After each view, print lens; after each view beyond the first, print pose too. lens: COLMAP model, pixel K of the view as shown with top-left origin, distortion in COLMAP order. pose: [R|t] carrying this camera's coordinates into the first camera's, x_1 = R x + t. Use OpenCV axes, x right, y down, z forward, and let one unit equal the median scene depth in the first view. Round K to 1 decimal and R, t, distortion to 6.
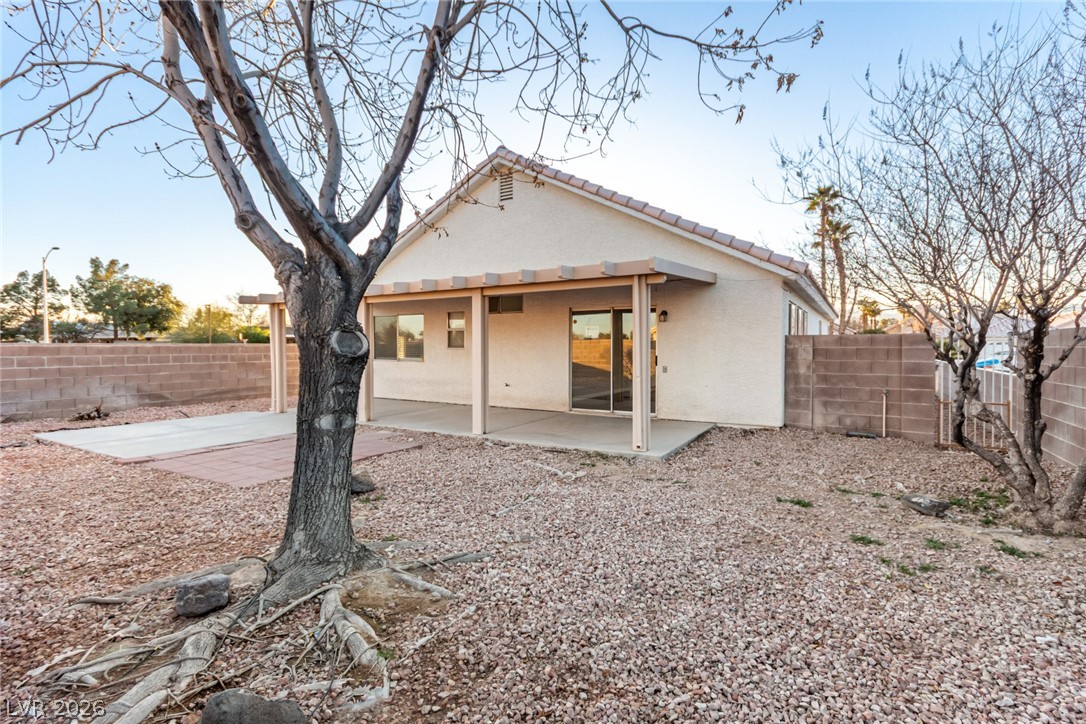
lens RADIAL K [[504.4, 0, 554.3], [0, 504.4, 357.6], [0, 0, 1]] dist [0.005105, -0.000180]
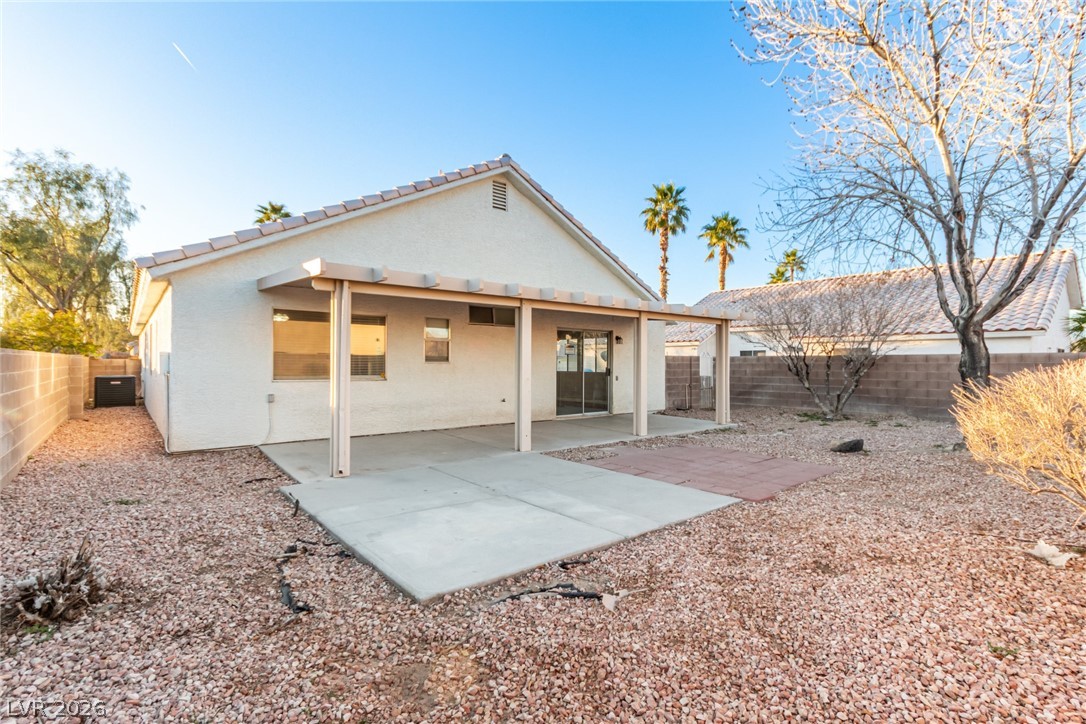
lens RADIAL K [[504.4, 0, 554.3], [0, 504.4, 357.6], [0, 0, 1]] dist [0.005105, -0.000180]
pose [[0.337194, 0.010923, 0.941372, -1.031128], [0.015971, 0.999722, -0.017320, -0.009858], [-0.941300, 0.020874, 0.336926, 0.622449]]
